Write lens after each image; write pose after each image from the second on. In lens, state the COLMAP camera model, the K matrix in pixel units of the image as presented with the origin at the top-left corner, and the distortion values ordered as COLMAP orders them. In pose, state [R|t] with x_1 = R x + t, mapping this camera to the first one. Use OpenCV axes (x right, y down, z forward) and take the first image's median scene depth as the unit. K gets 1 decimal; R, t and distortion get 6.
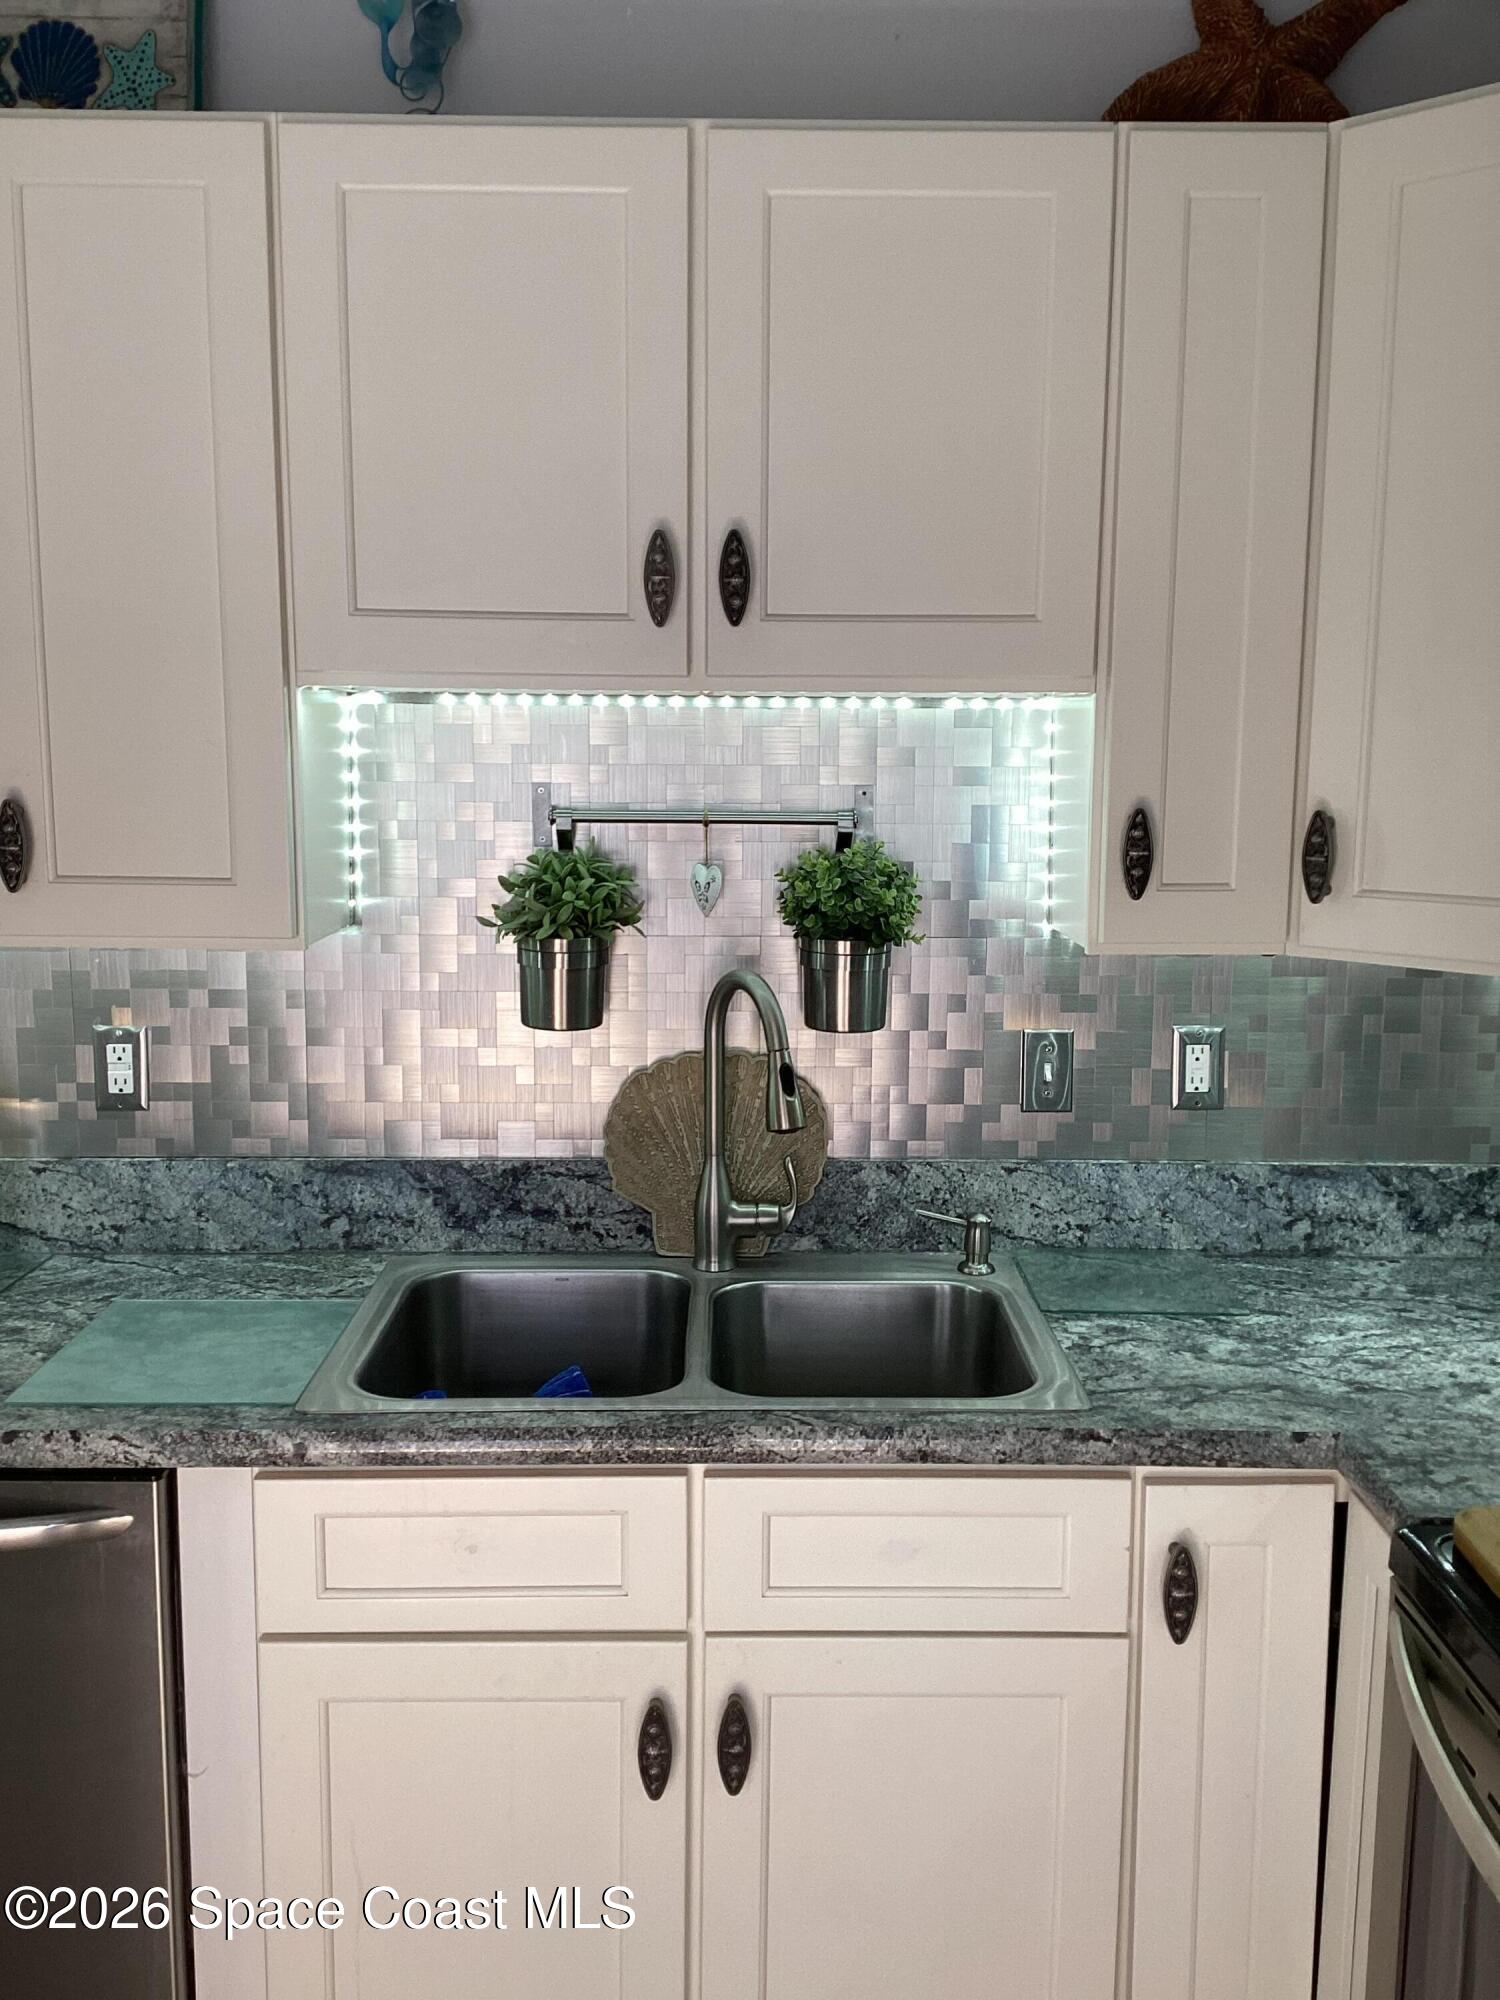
lens RADIAL K [[1792.2, 0, 750.0], [0, 1792.2, 1000.0], [0, 0, 1]] dist [0.136799, -0.267433]
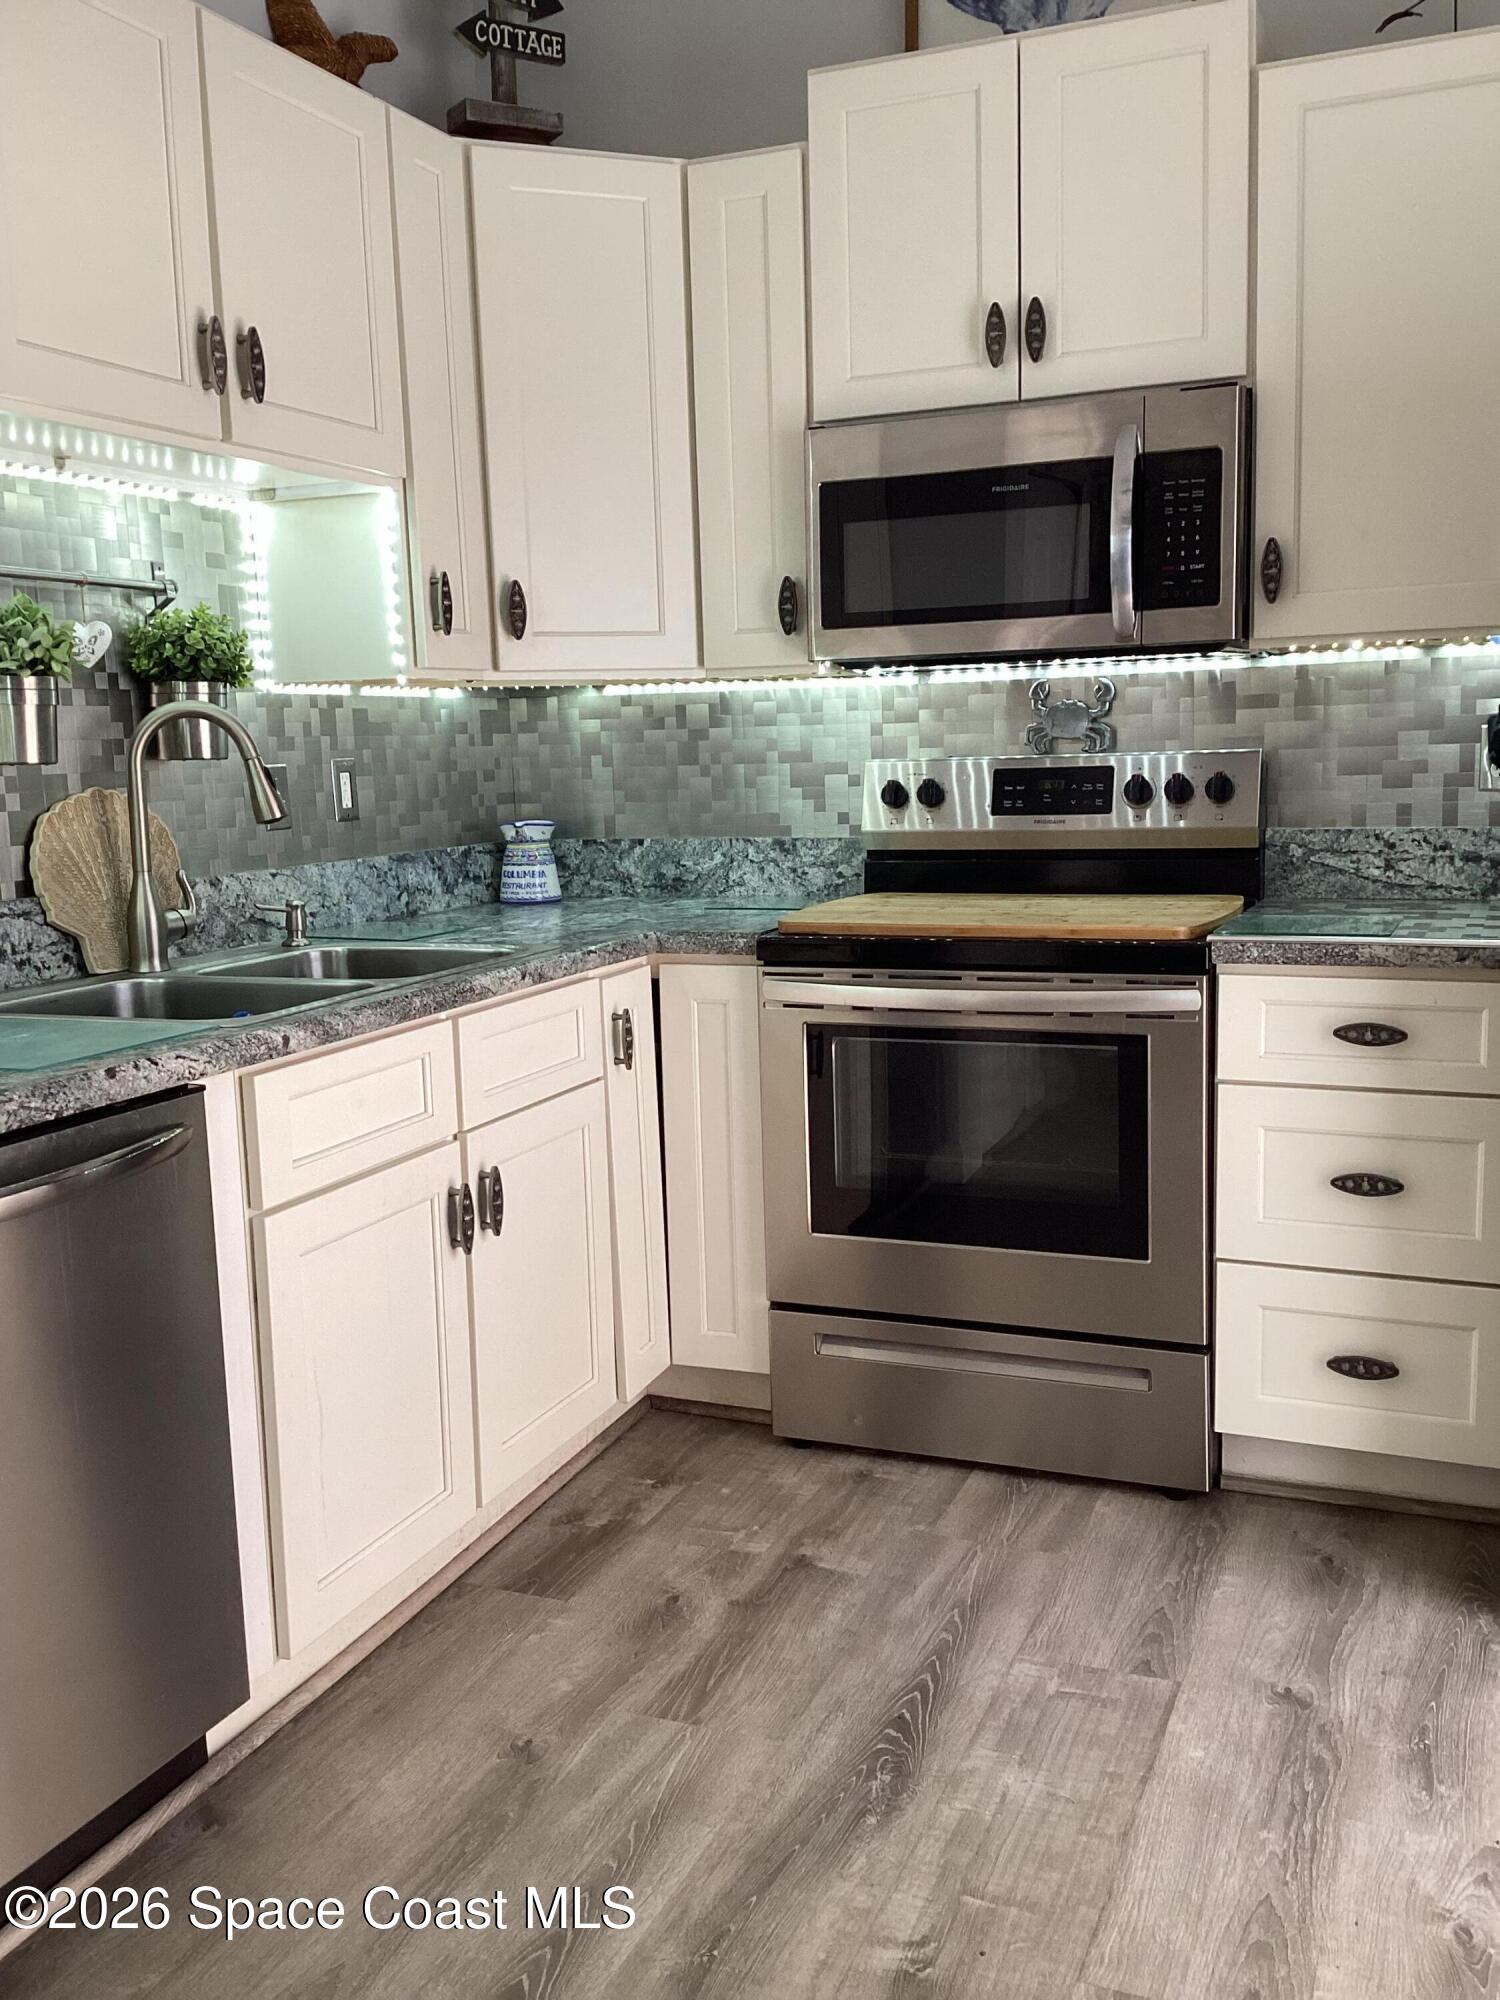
lens RADIAL K [[1792.2, 0, 750.0], [0, 1792.2, 1000.0], [0, 0, 1]] dist [0.136799, -0.267433]
pose [[0.392702, -0.150273, 0.907305, -0.909546], [0.171914, 0.981165, 0.088098, 0.127027], [-0.903455, 0.121382, 0.411139, 0.169949]]
